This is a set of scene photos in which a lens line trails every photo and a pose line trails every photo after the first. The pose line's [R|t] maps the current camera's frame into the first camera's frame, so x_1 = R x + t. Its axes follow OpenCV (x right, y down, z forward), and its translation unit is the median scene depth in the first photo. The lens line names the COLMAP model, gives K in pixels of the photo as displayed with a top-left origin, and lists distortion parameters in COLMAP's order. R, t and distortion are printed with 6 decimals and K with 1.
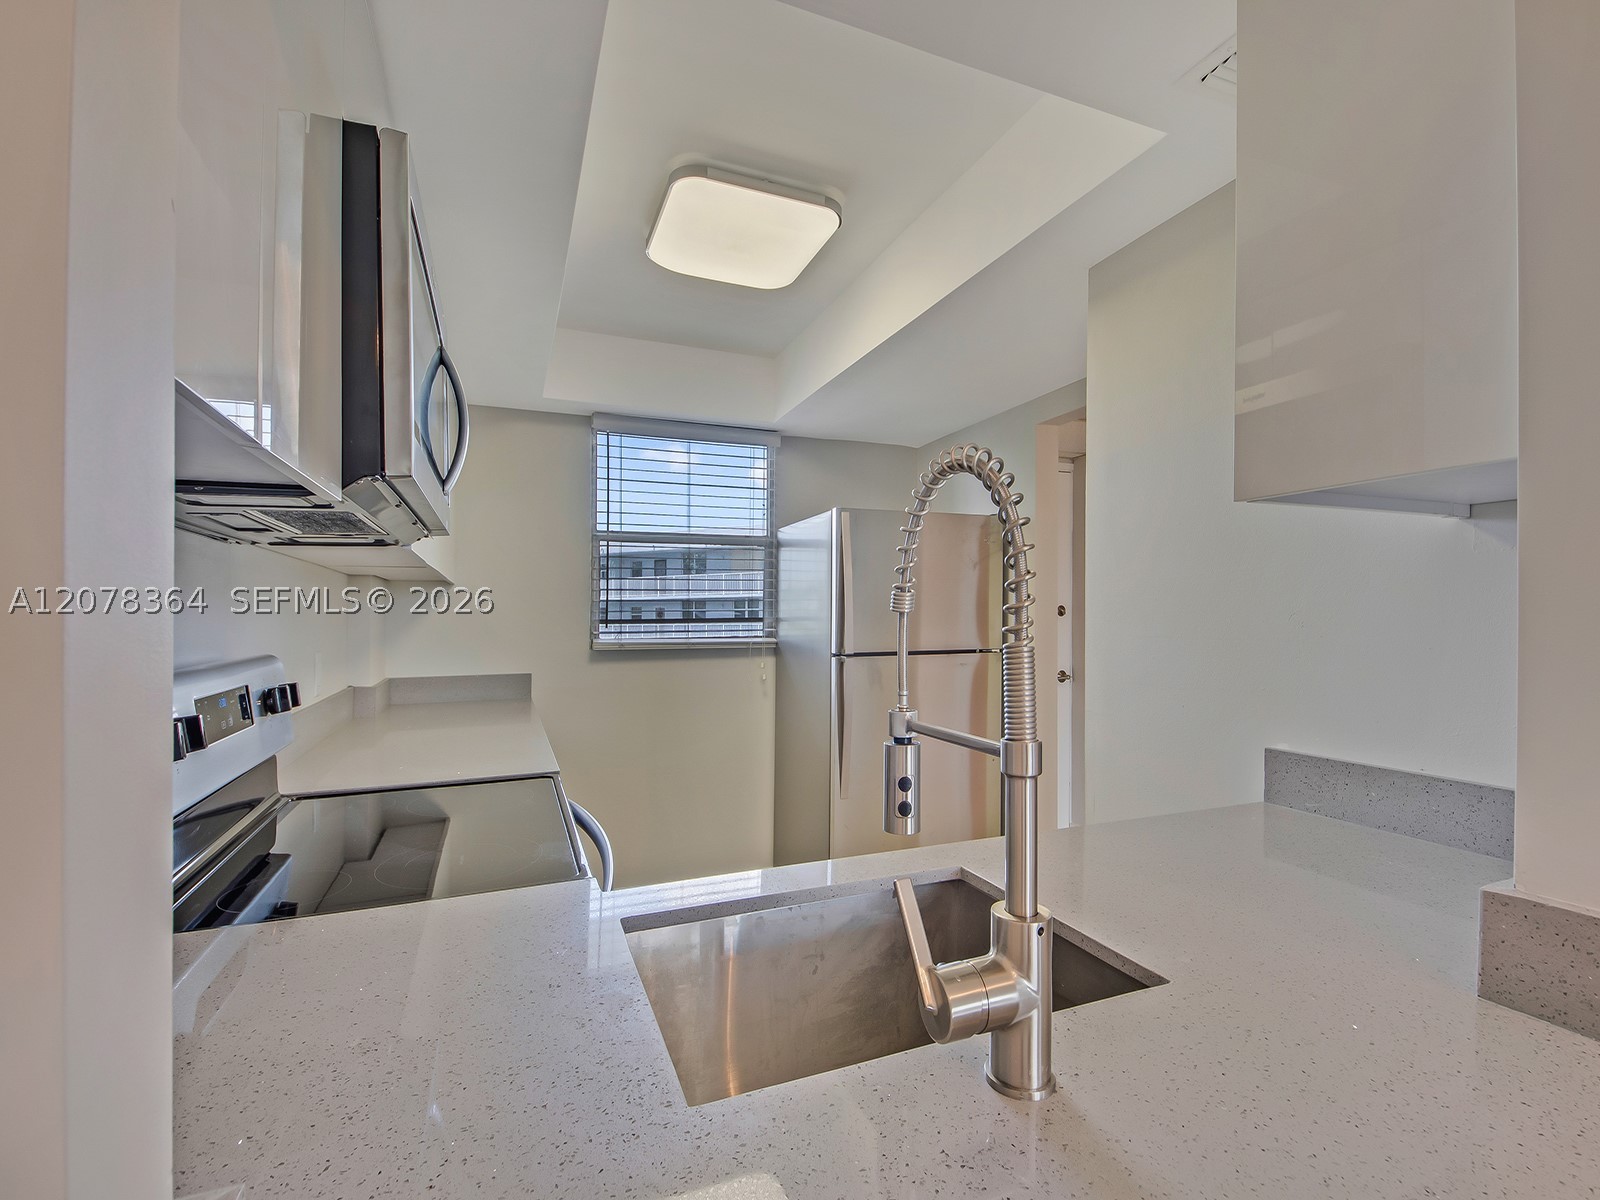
lens RADIAL K [[733.3, 0, 807.1], [0, 733.3, 618.3], [0, 0, 1]] dist [0.001166, -0.000026]
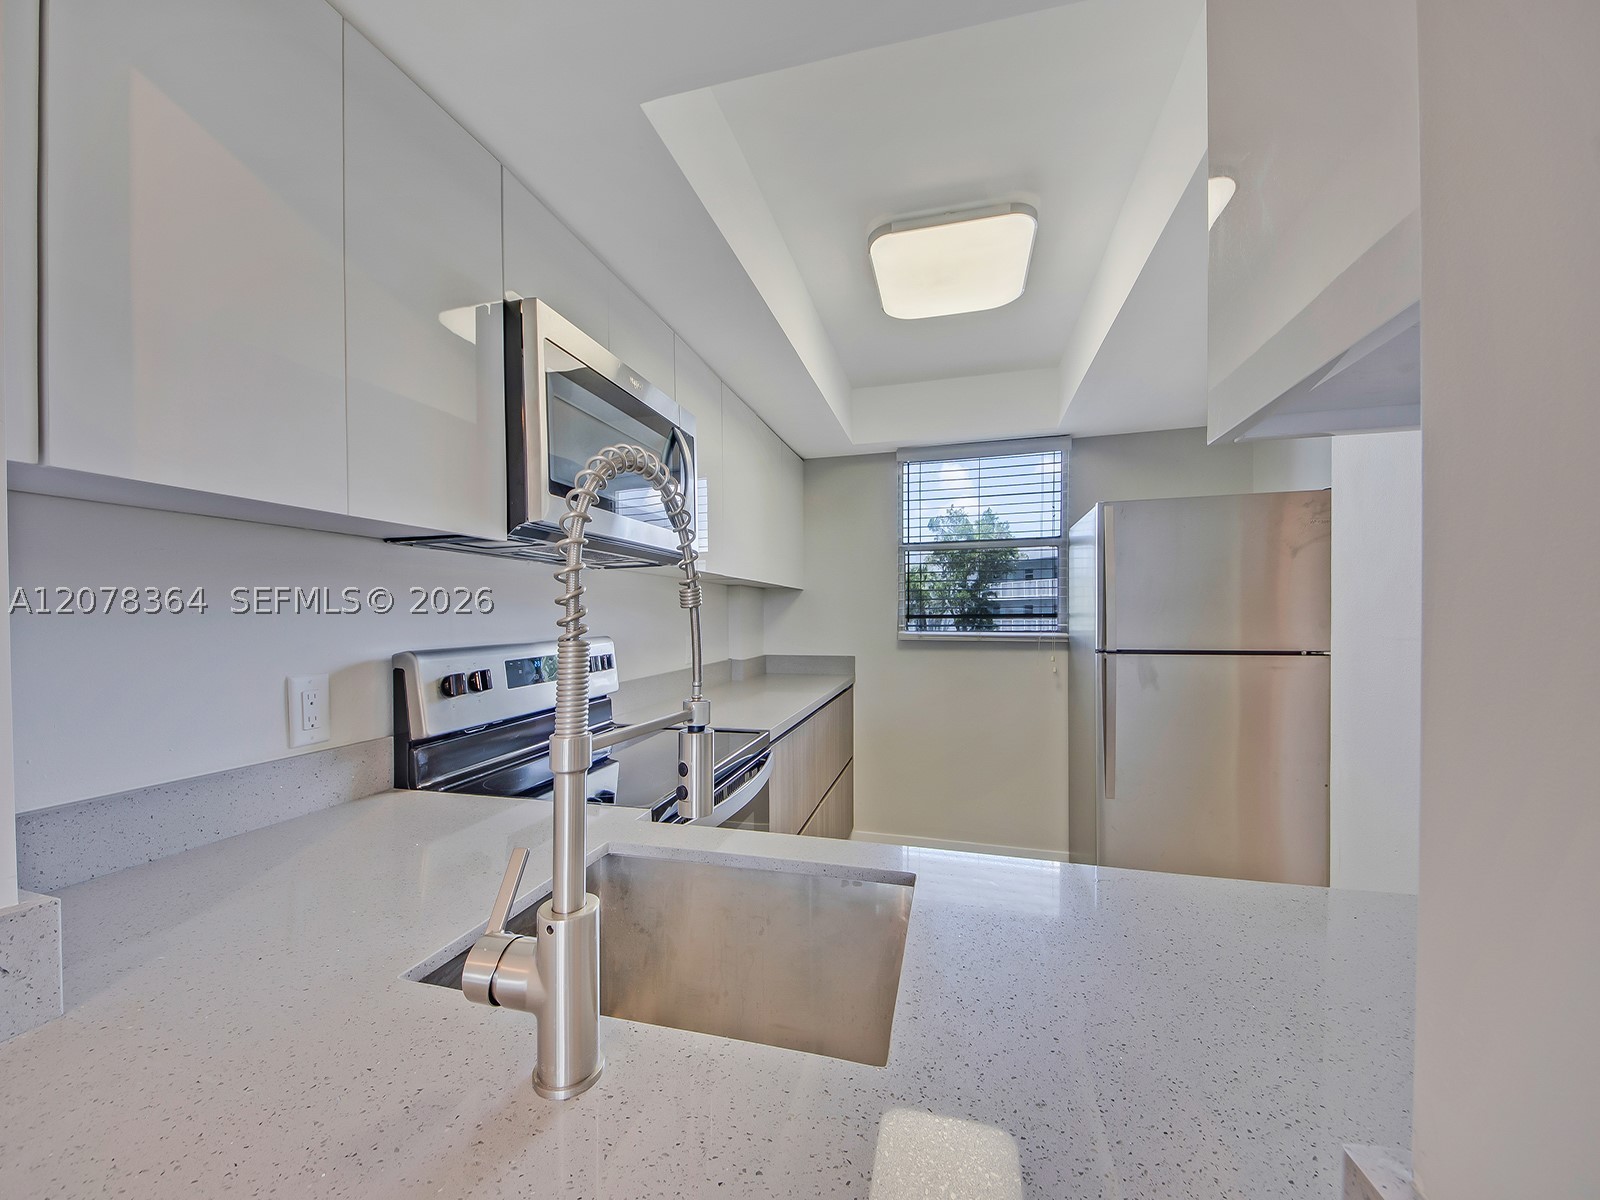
lens RADIAL K [[598.5, 0, 805.4], [0, 598.5, 607.9], [0, 0, 1]] dist [0.045390, -0.022007]
pose [[0.792618, -0.007003, -0.609678, 0.200529], [0.001389, 0.999952, -0.009680, -0.001091], [0.609716, 0.006826, 0.792590, 0.098303]]
